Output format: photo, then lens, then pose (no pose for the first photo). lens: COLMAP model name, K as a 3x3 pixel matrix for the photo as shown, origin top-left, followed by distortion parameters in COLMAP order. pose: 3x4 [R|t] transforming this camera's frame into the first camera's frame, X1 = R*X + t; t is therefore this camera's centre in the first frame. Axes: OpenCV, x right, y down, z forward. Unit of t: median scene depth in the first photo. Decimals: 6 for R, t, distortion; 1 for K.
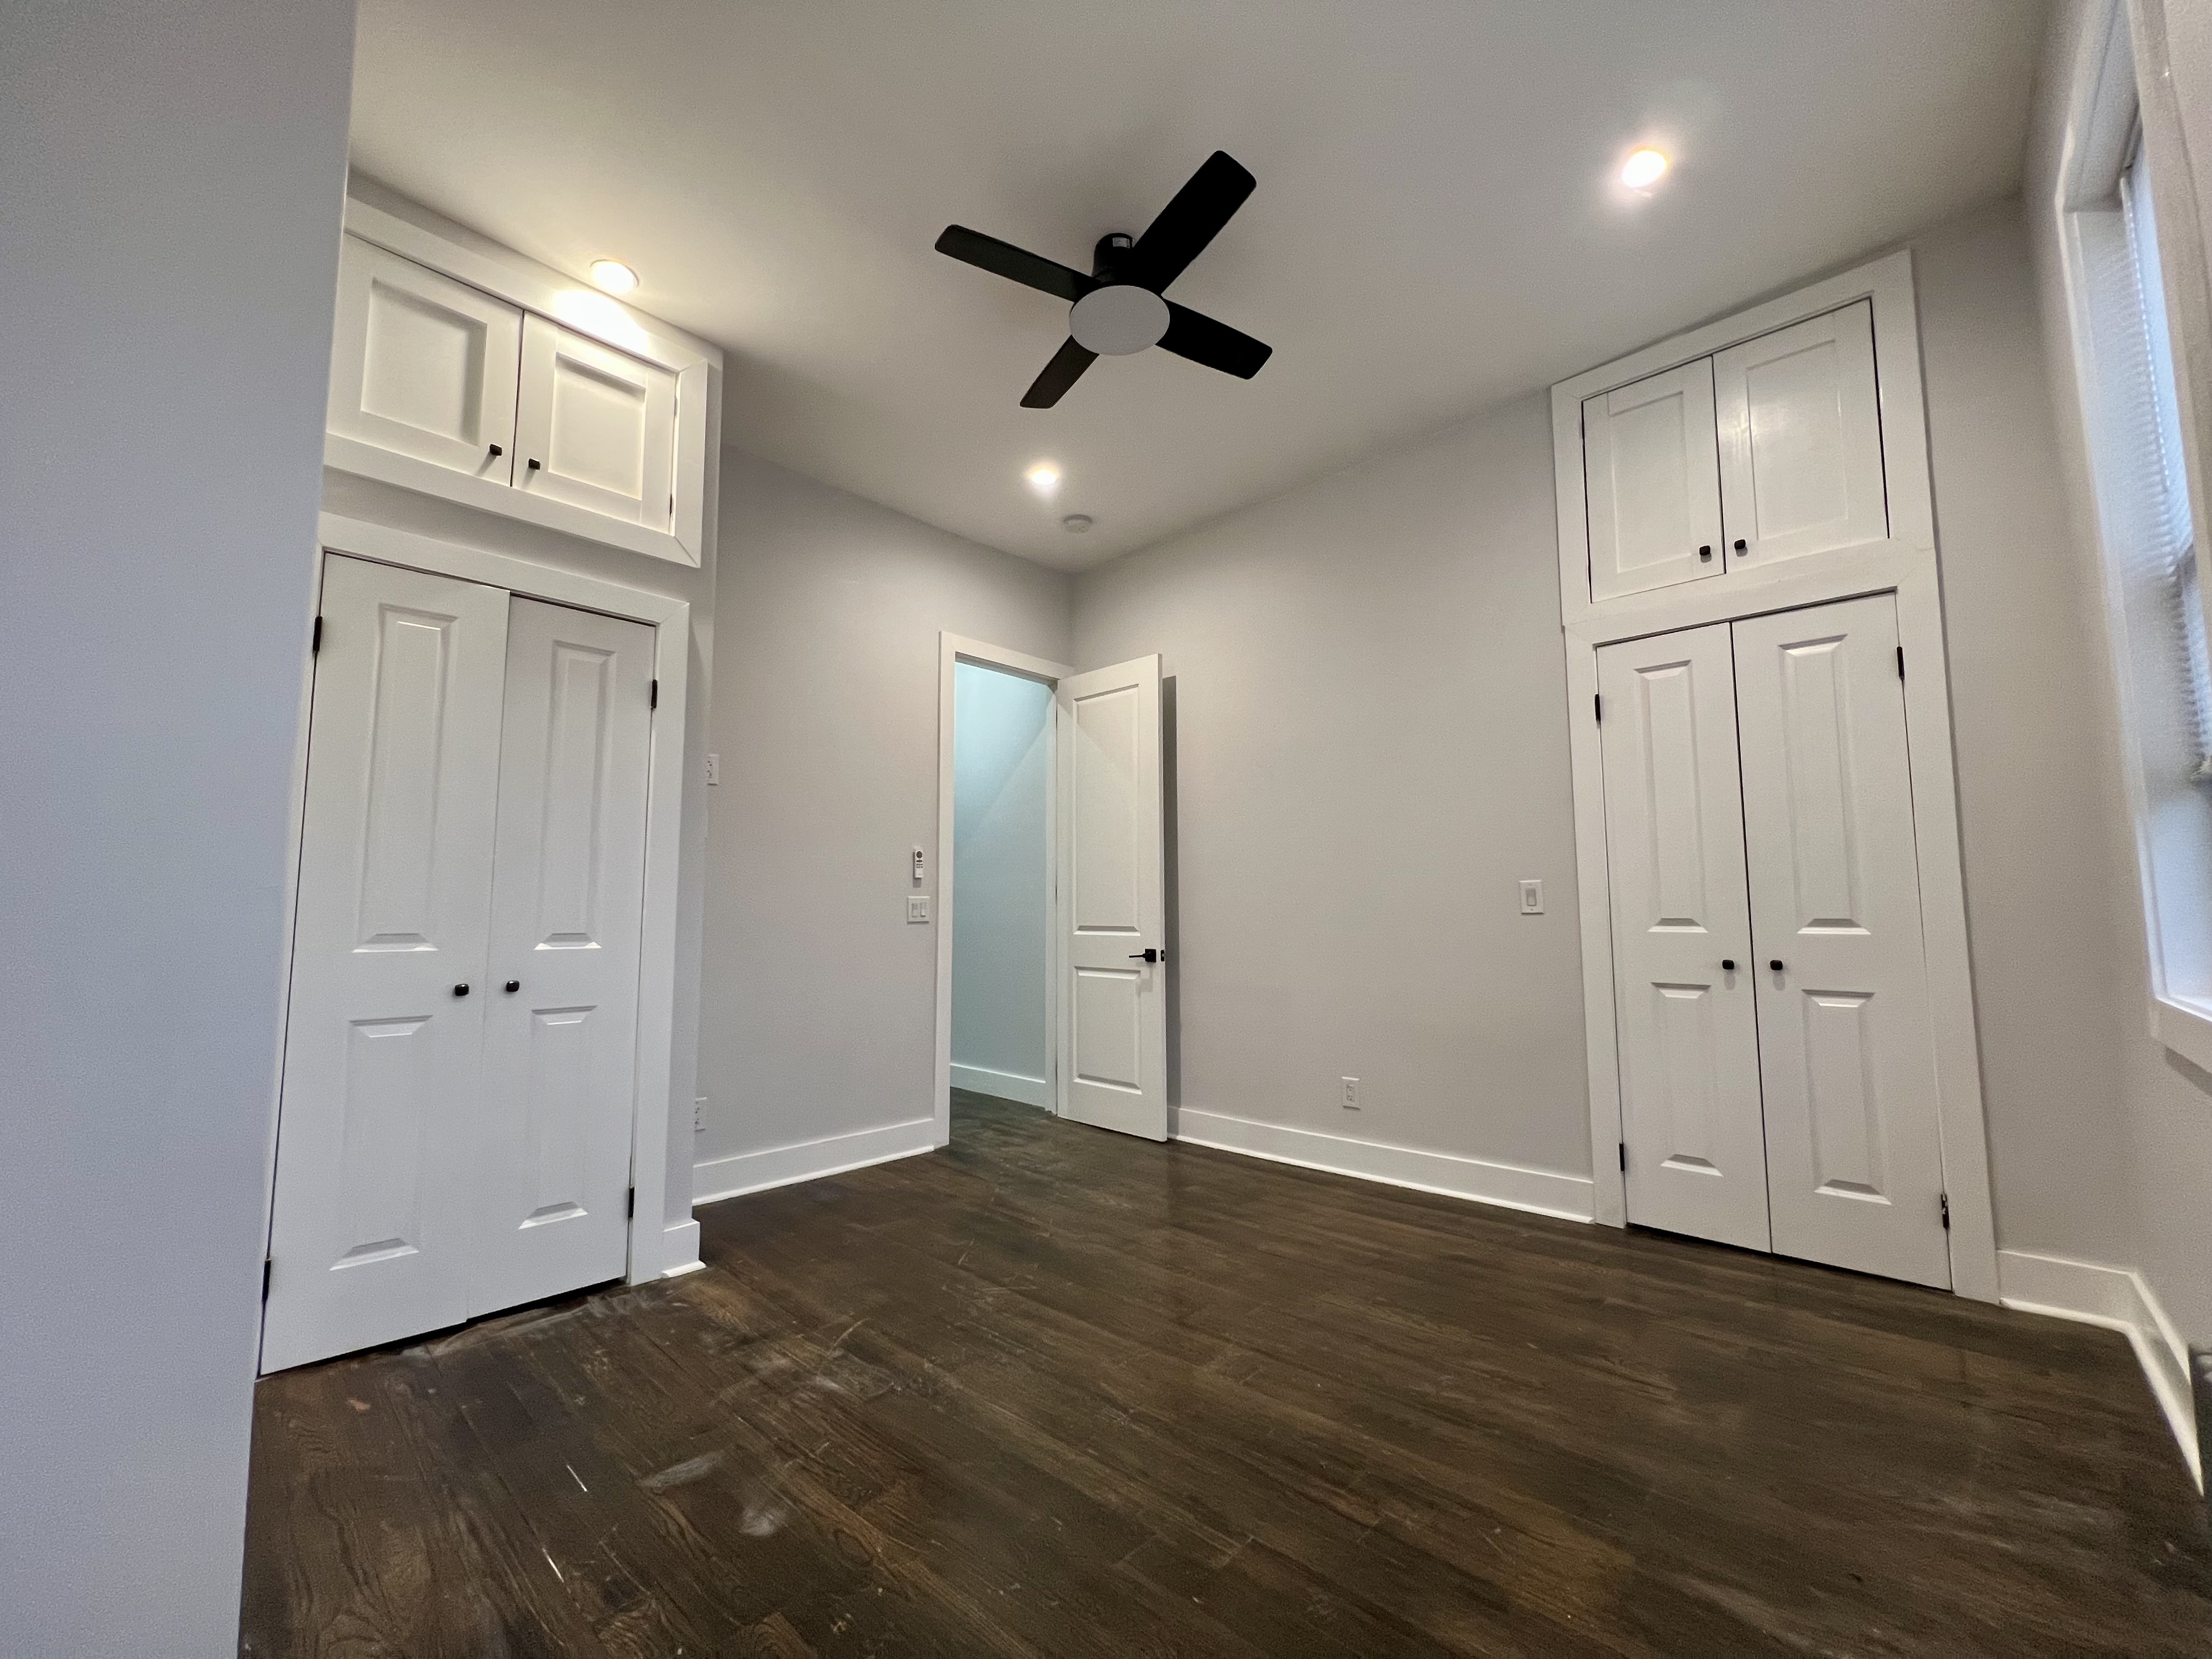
lens RADIAL K [[893.8, 0, 1106.0], [0, 893.8, 829.5], [0, 0, 1]] dist [-0.000411, -0.000012]
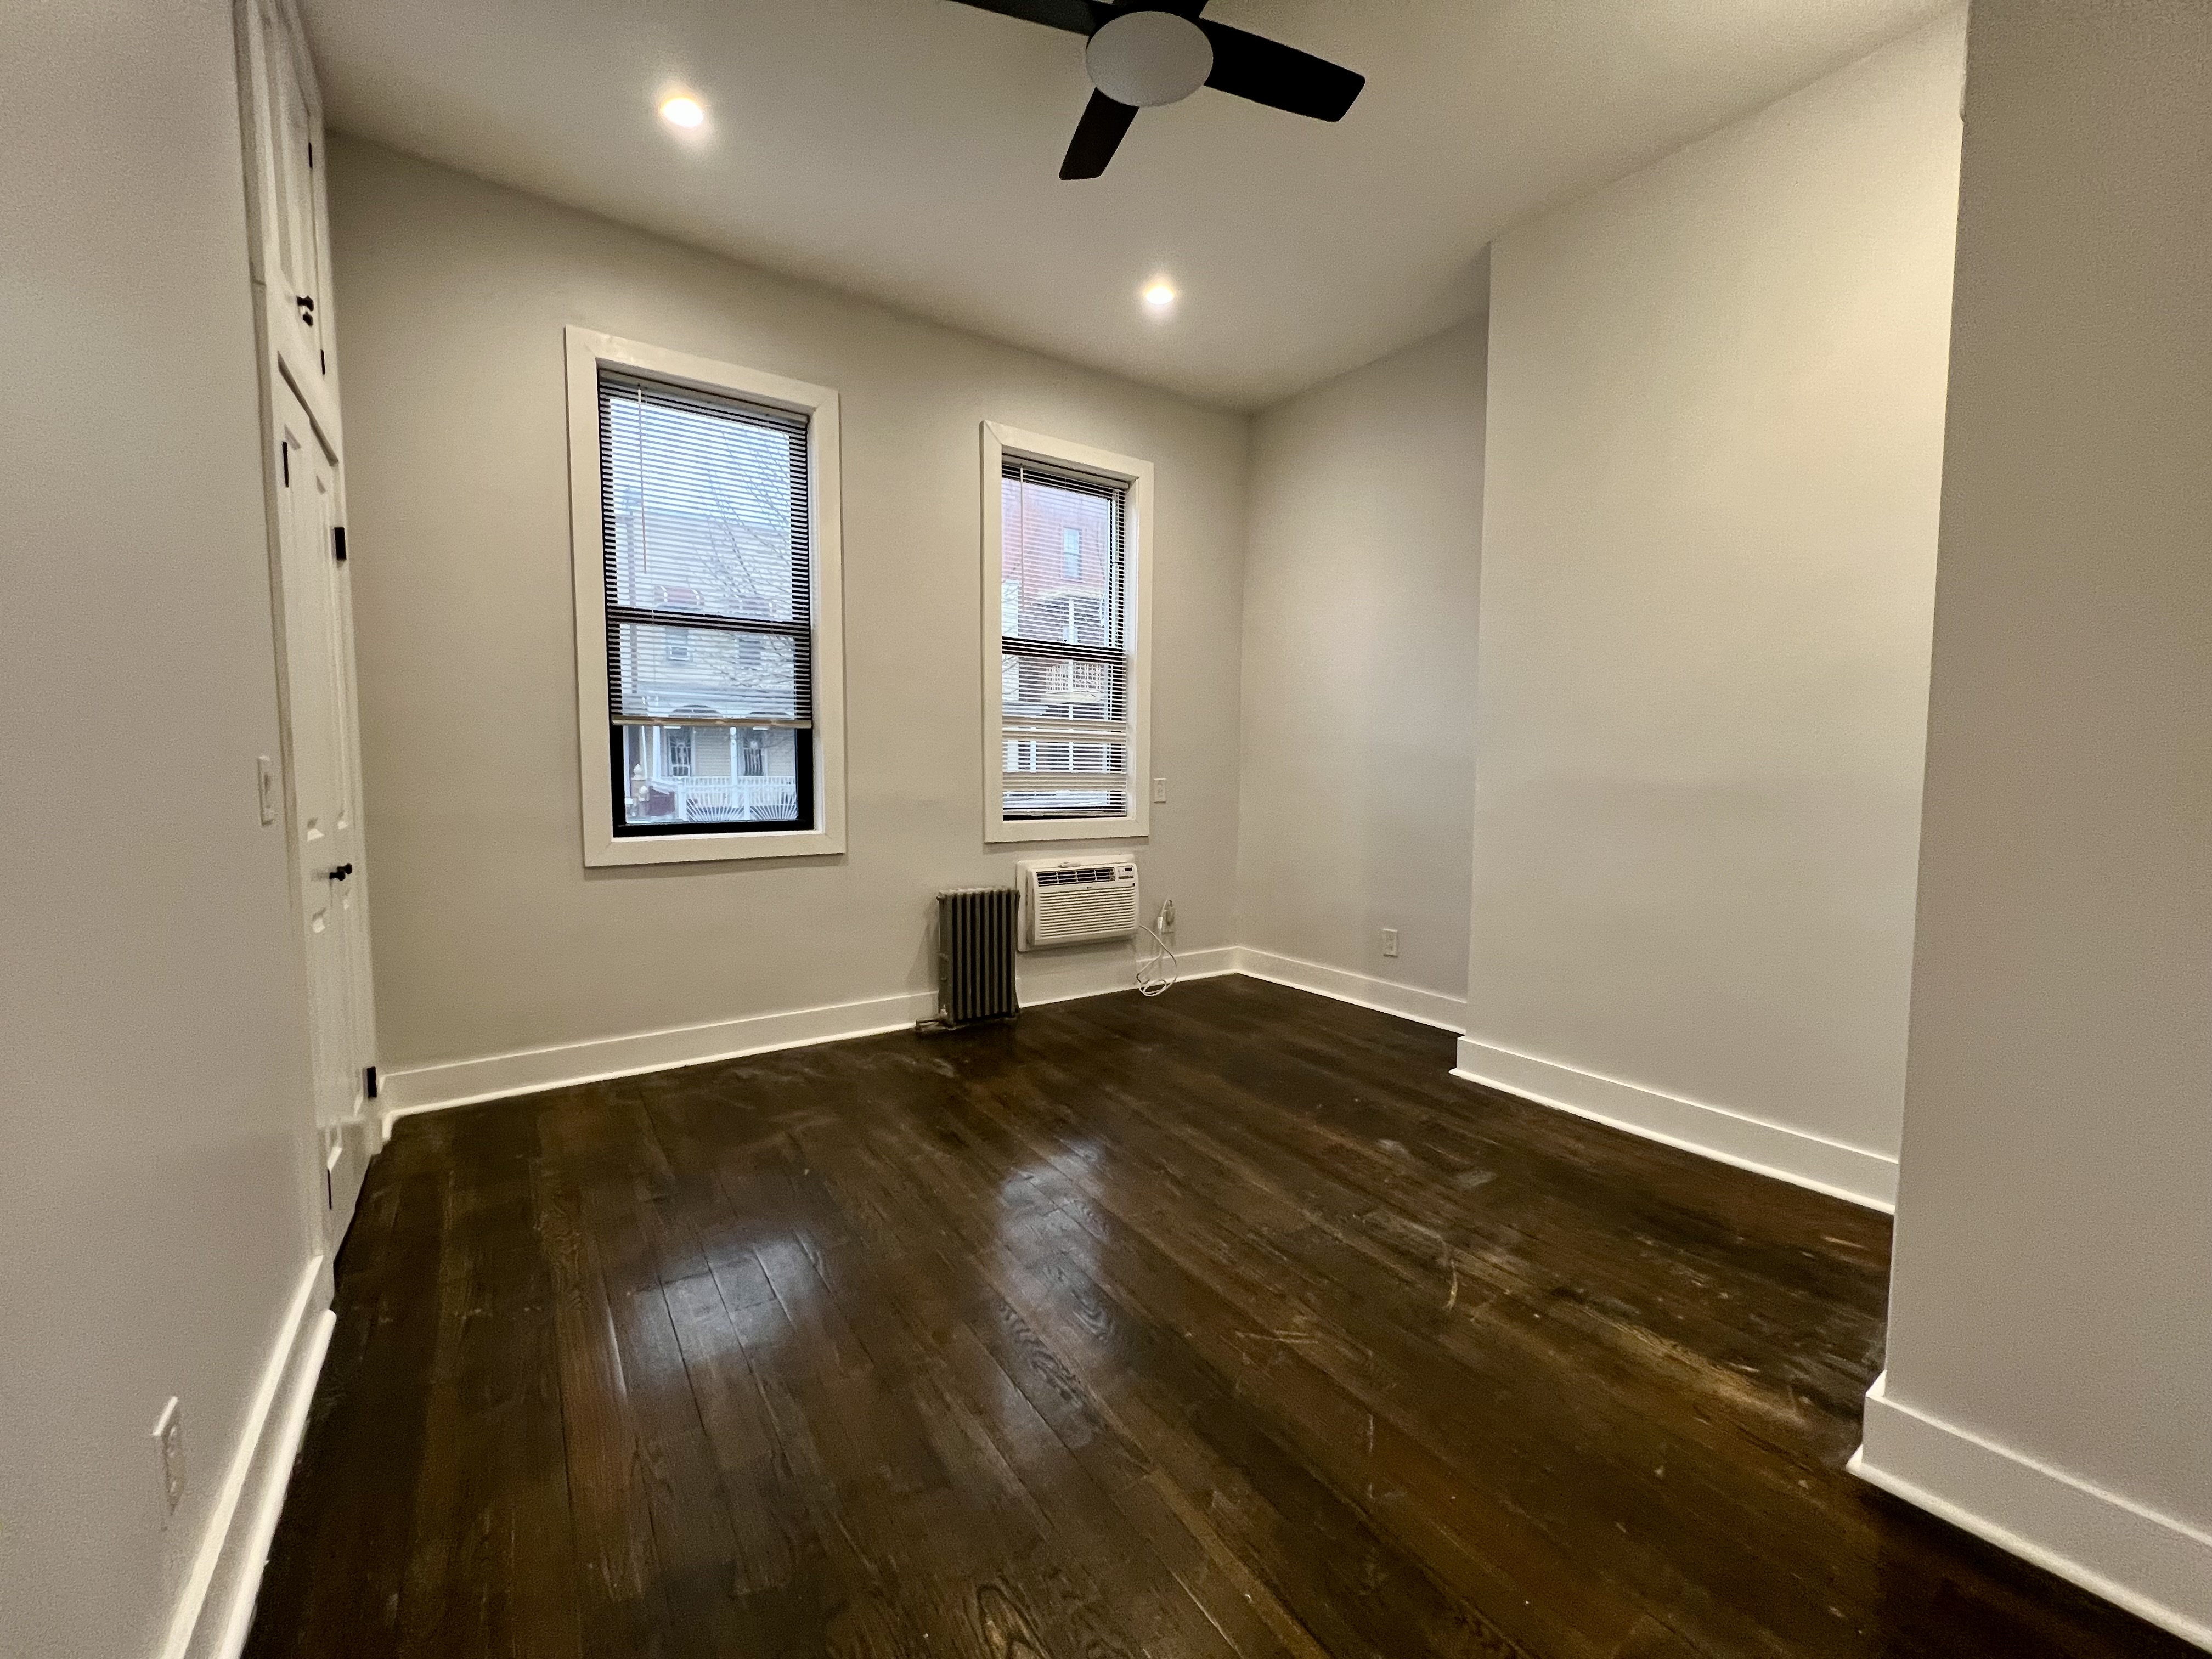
lens RADIAL K [[882.8, 0, 1106.0], [0, 882.8, 829.5], [0, 0, 1]] dist [-0.000088, -0.000038]
pose [[-0.977318, -0.014000, 0.211312, -0.153119], [-0.019604, 0.999509, -0.024448, 0.163235], [-0.210866, -0.028036, -0.977113, 2.211857]]
